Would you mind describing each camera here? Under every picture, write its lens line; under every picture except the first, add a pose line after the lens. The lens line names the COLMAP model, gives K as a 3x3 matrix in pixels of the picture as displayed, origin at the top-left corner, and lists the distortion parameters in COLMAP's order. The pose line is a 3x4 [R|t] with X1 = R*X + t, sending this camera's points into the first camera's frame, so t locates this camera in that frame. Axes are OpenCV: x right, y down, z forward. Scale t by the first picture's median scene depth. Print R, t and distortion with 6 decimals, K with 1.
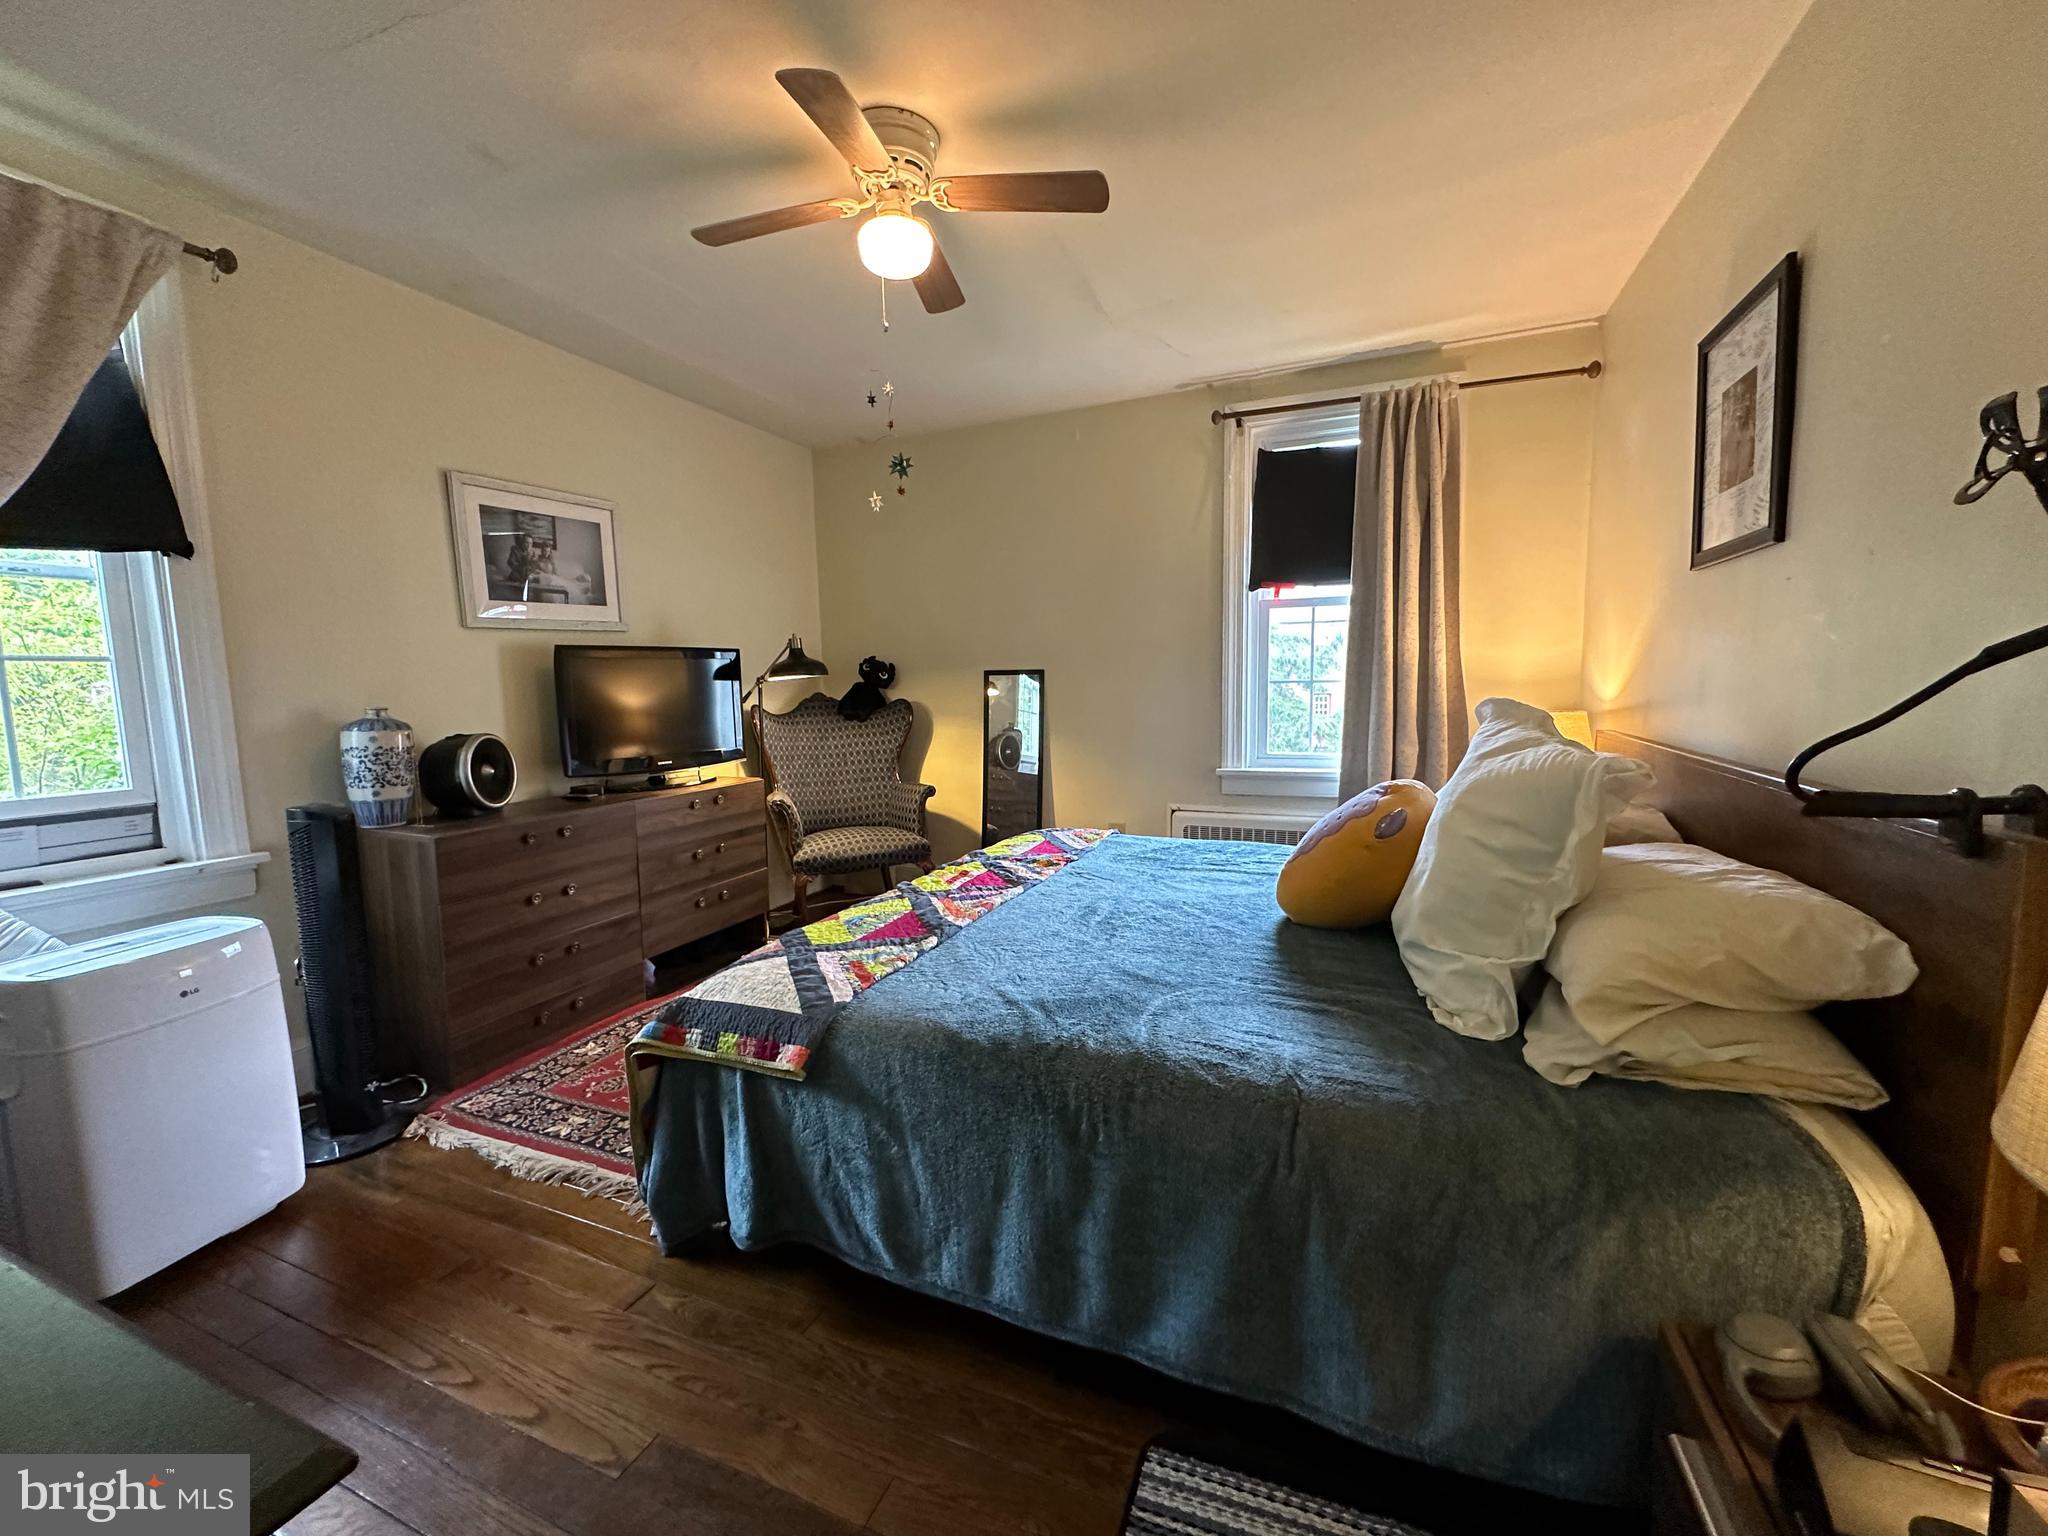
lens RADIAL K [[818.1, 0, 1023.0], [0, 818.1, 760.8], [0, 0, 1]] dist [-0.004047, 0.000032]
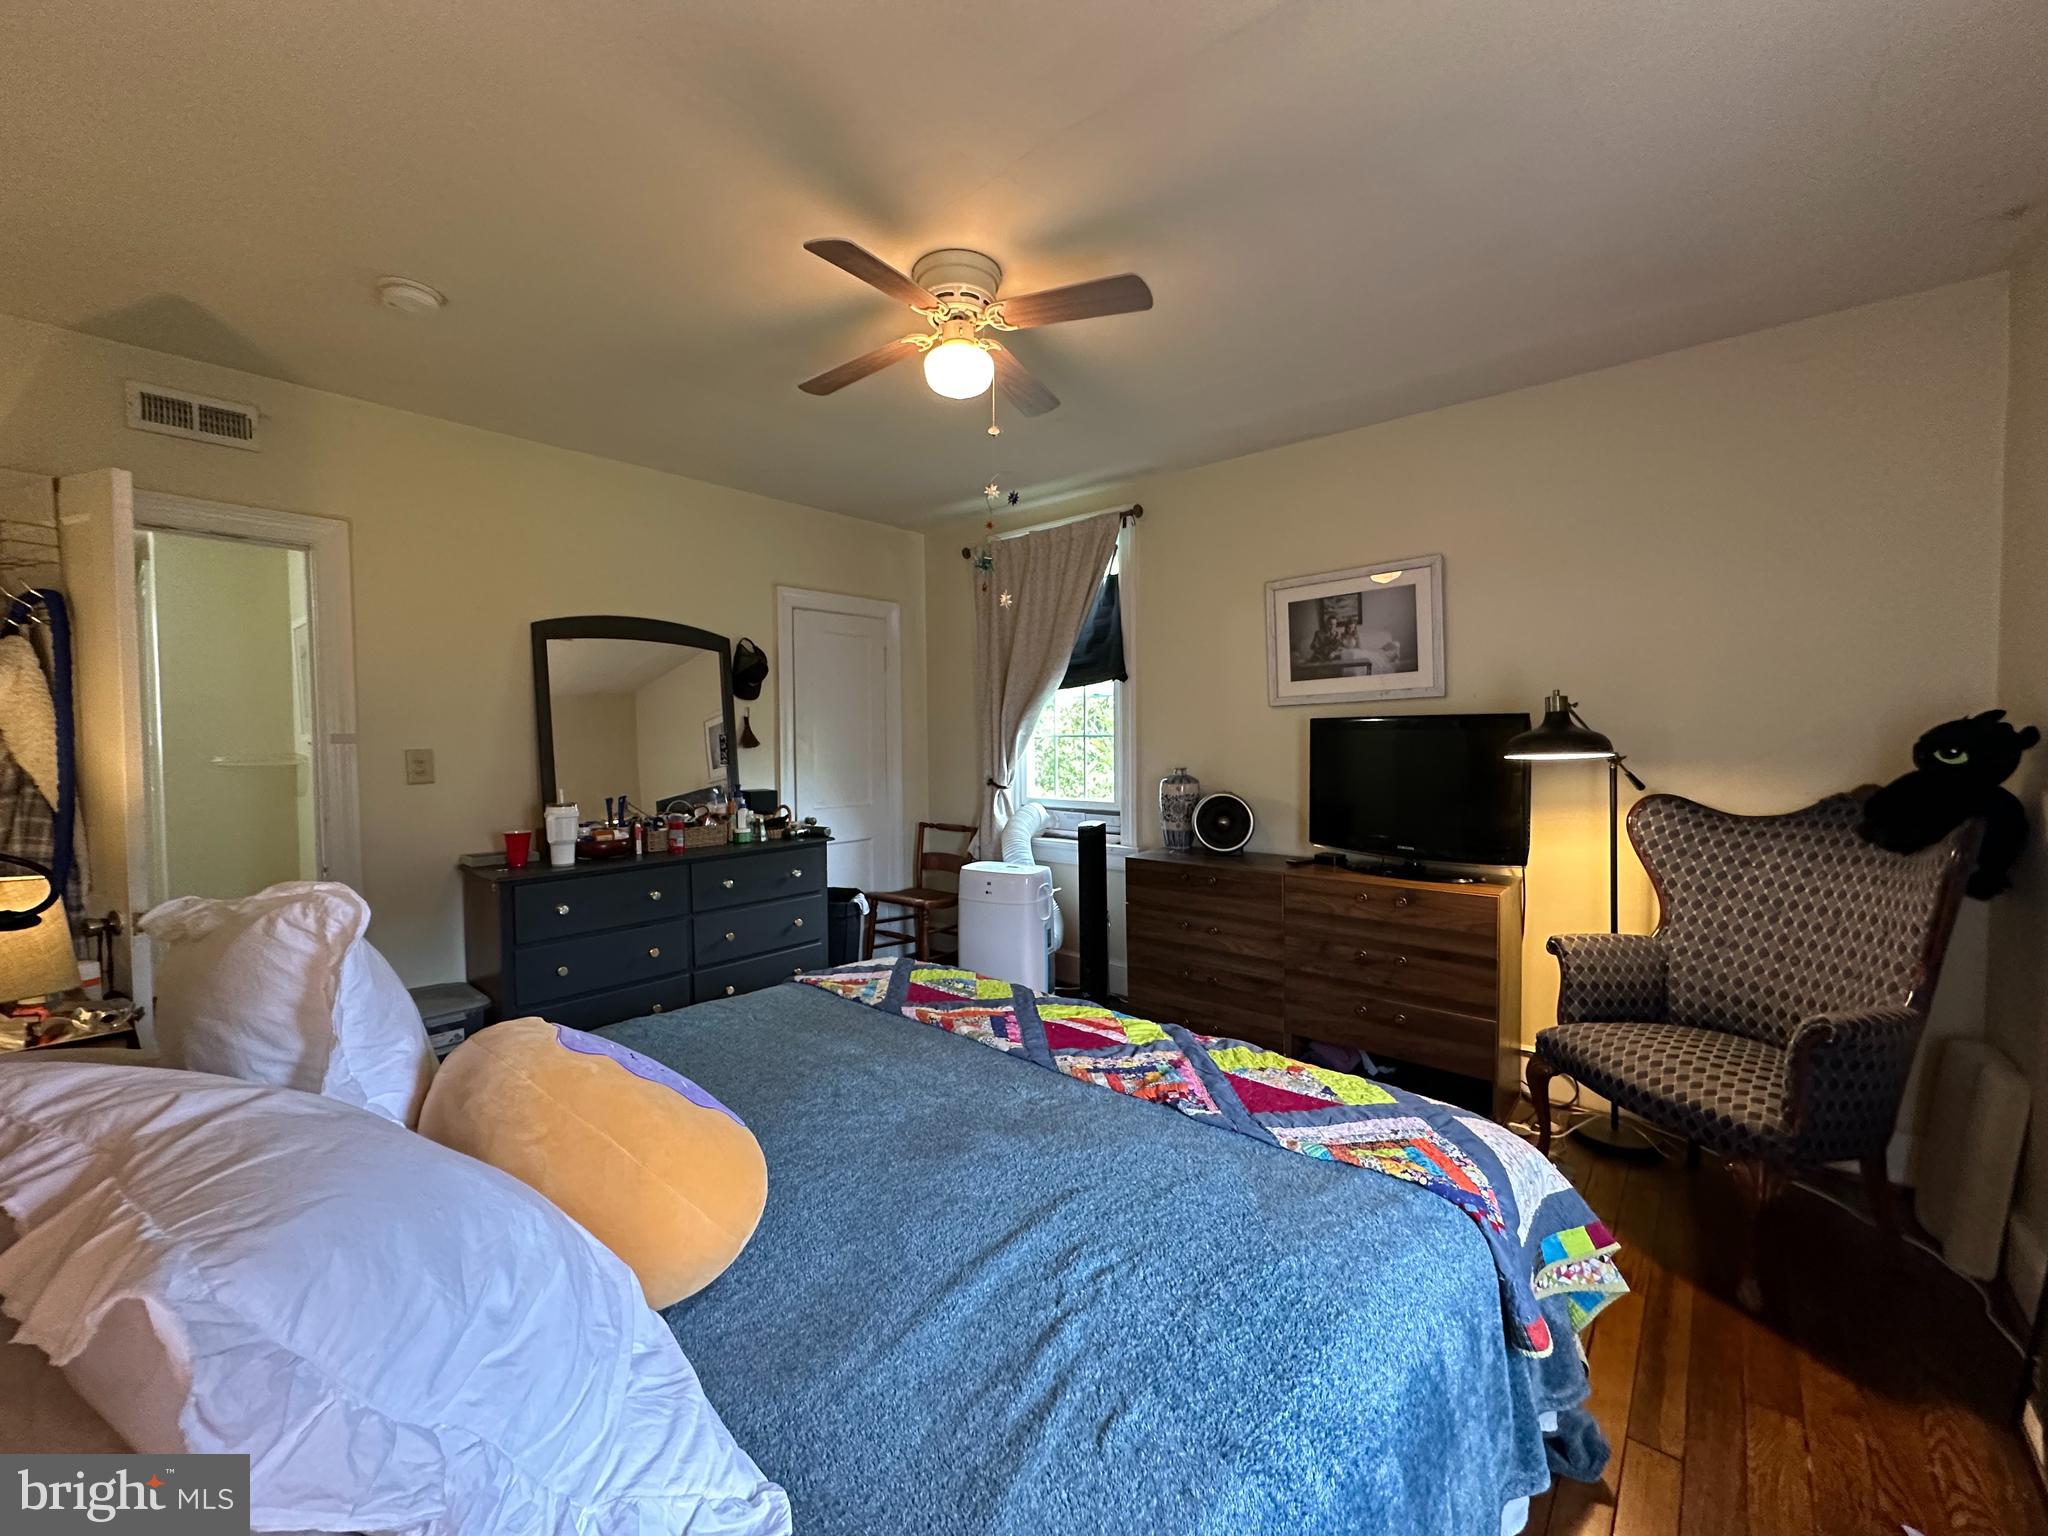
lens RADIAL K [[818.1, 0, 1021.3], [0, 818.1, 763.9], [0, 0, 1]] dist [-0.004047, 0.000032]
pose [[-0.324381, 0.058955, -0.944088, 0.566832], [-0.076748, 0.993125, 0.088387, -0.145677], [0.942808, 0.101128, -0.317626, 0.969532]]
